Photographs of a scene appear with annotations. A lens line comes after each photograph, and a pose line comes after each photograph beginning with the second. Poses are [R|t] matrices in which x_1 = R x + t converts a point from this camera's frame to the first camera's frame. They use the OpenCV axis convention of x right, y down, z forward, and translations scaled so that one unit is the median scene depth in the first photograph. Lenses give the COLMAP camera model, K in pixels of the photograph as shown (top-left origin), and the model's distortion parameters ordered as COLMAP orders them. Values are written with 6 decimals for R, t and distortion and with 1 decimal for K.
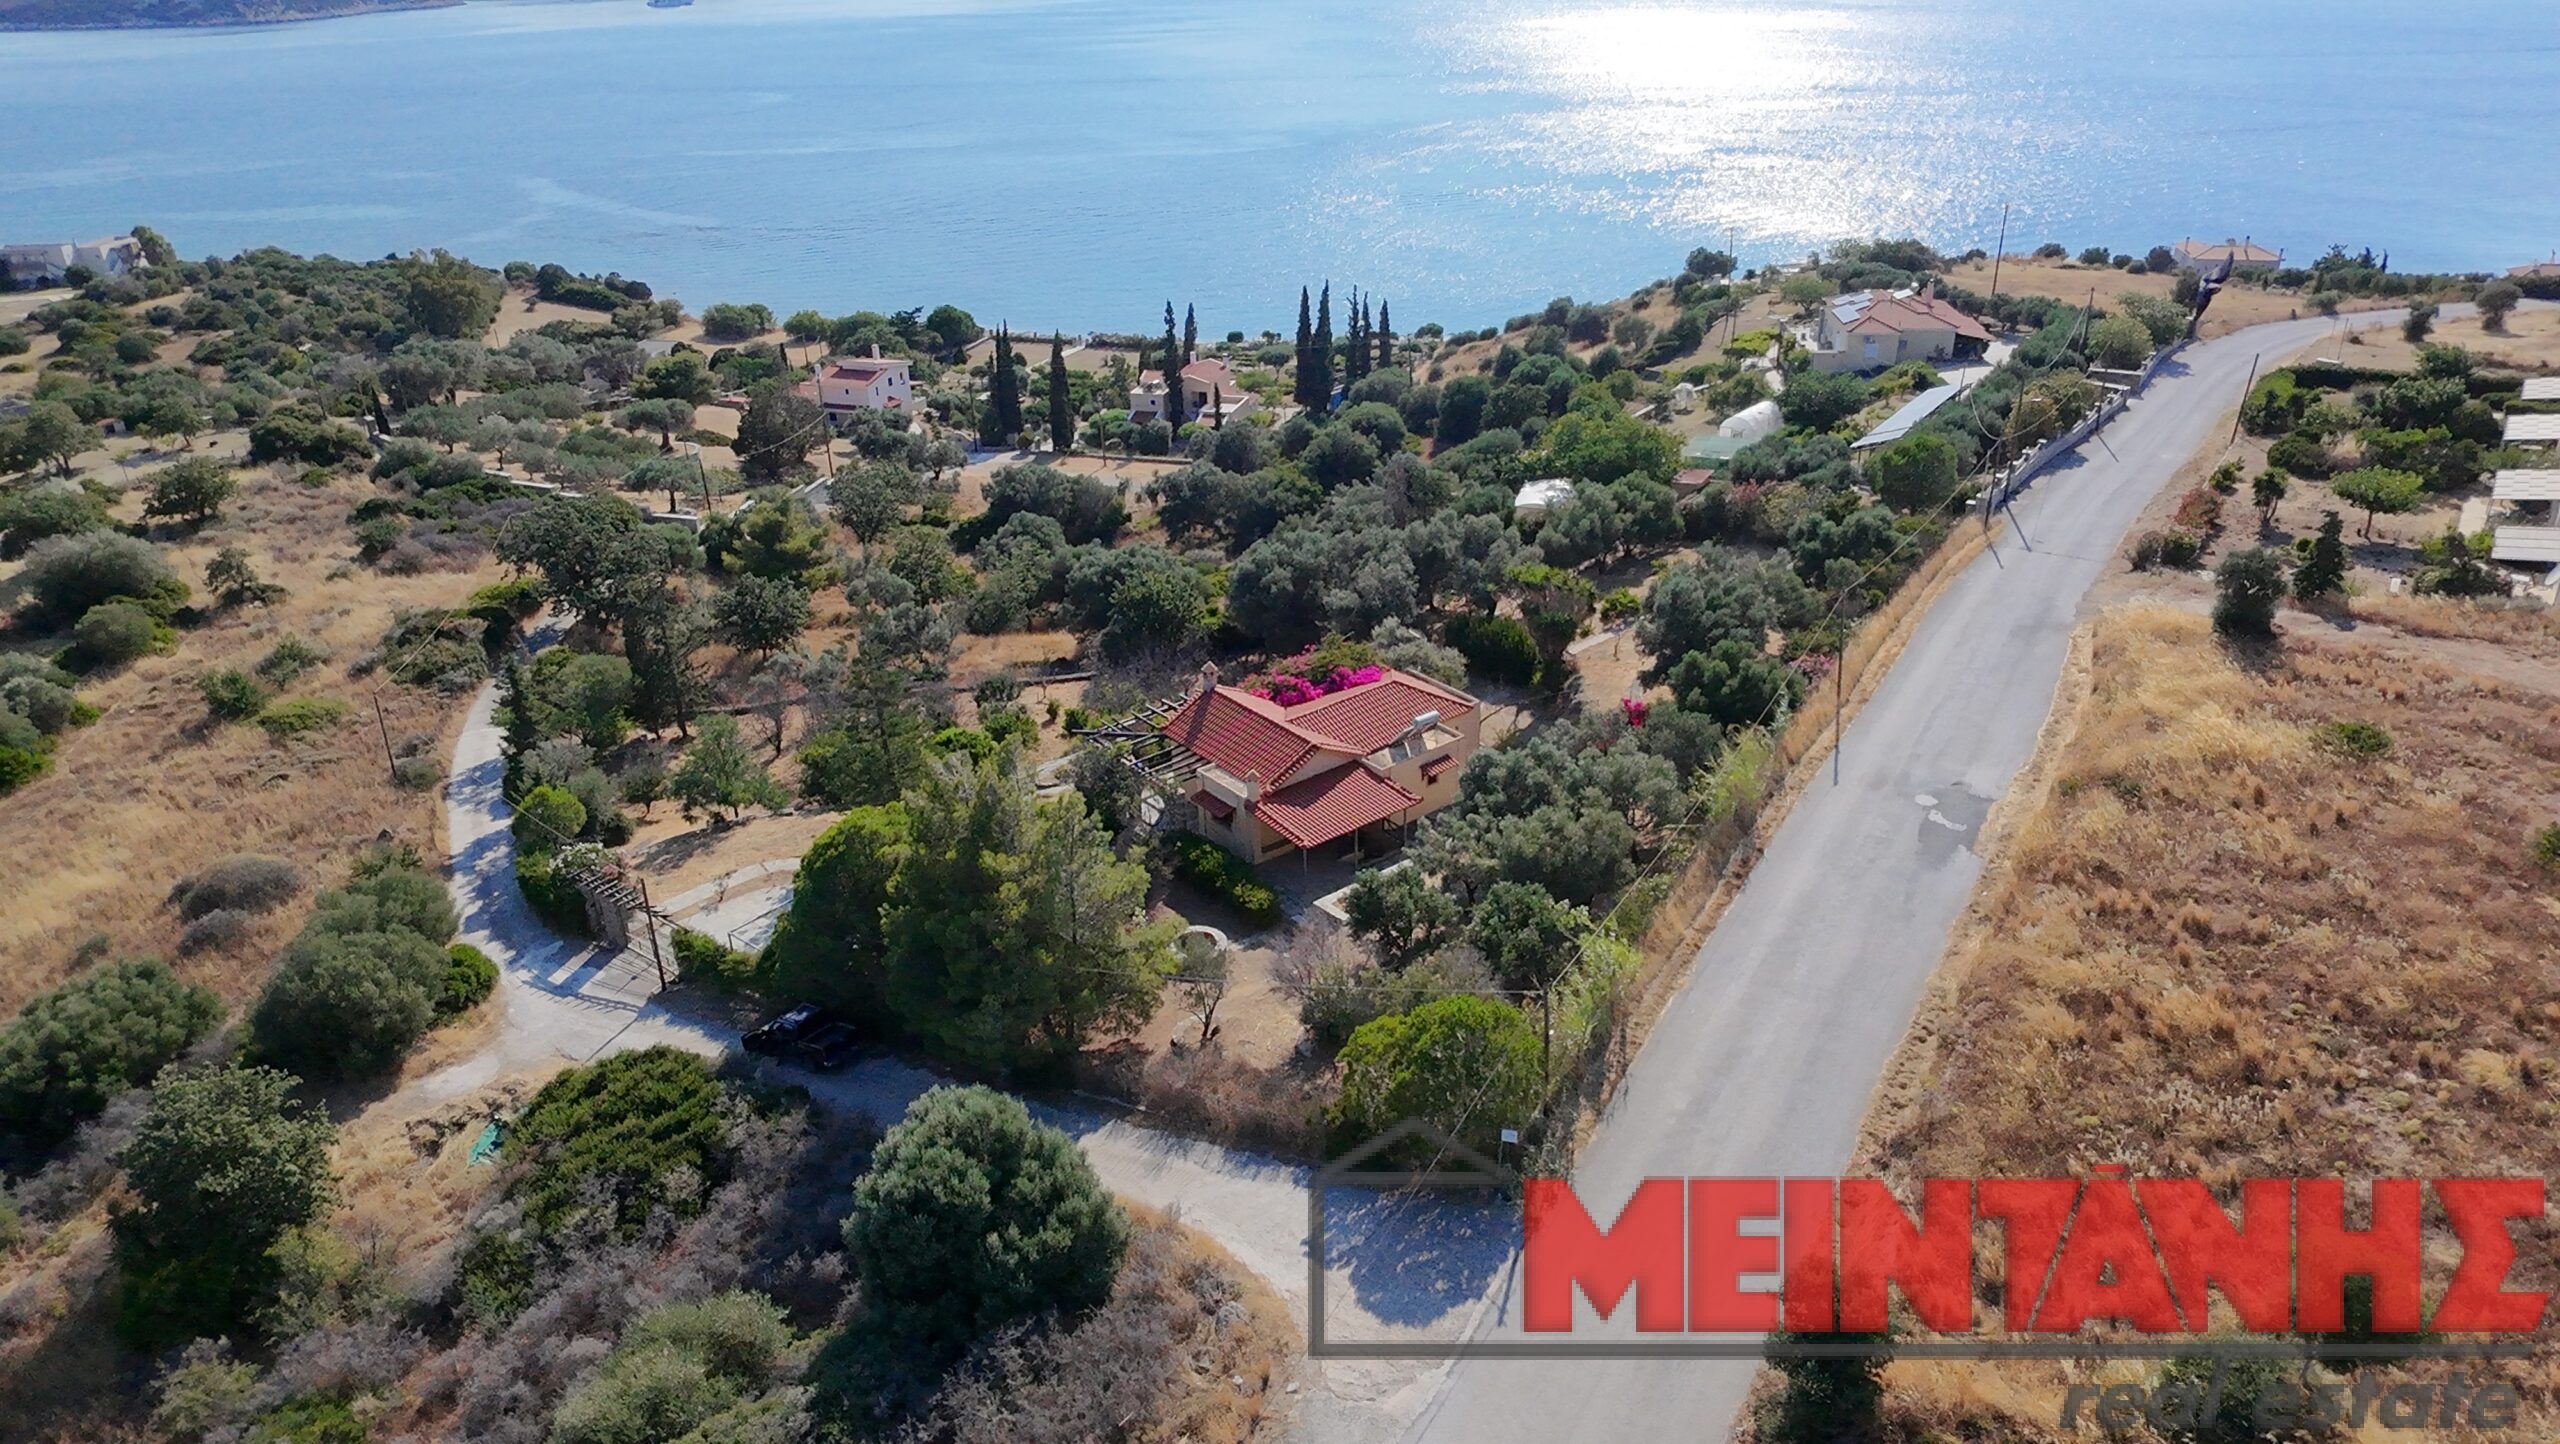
lens RADIAL K [[1640.5, 0, 1285.1], [0, 1640.5, 731.9], [0, 0, 1]] dist [0.008386, -0.002630]
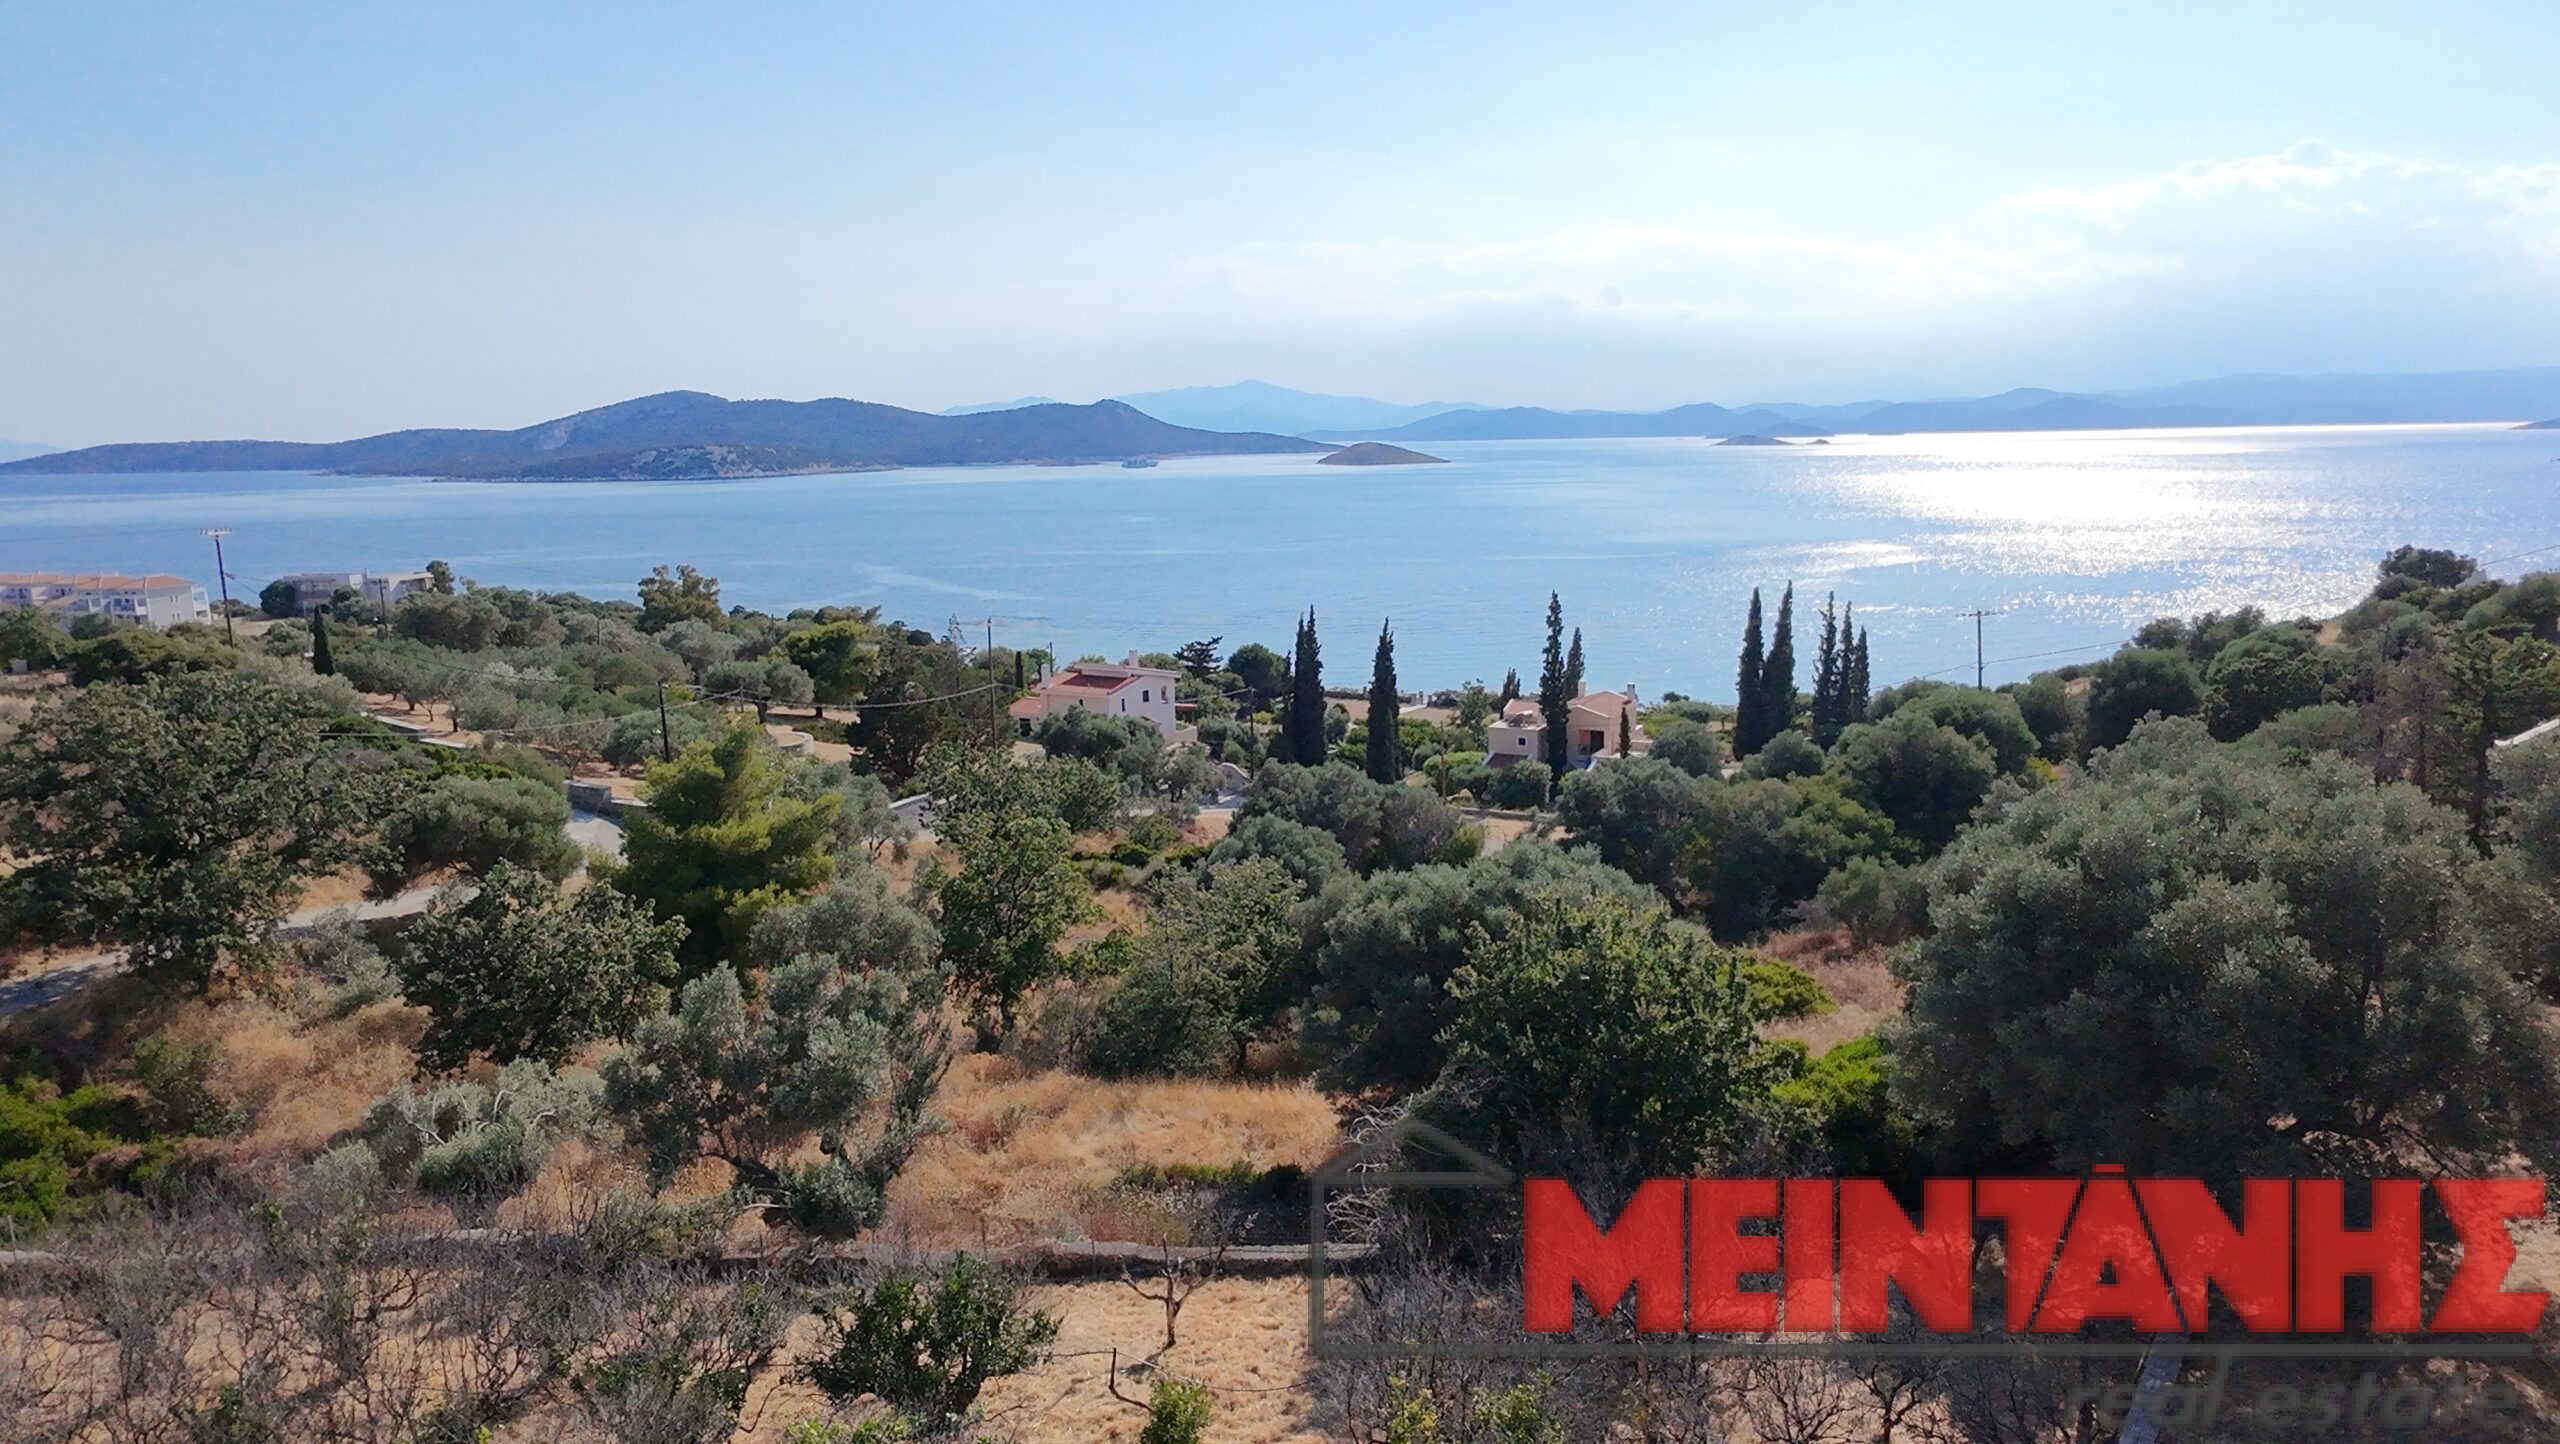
lens RADIAL K [[1640.5, 0, 1314.0], [0, 1640.5, 690.5], [0, 0, 1]] dist [0.008386, -0.002630]
pose [[0.981380, 0.036970, -0.188486, -0.072418], [-0.090663, 0.954267, -0.284877, -0.043275], [0.169334, 0.296661, 0.939850, 0.664653]]
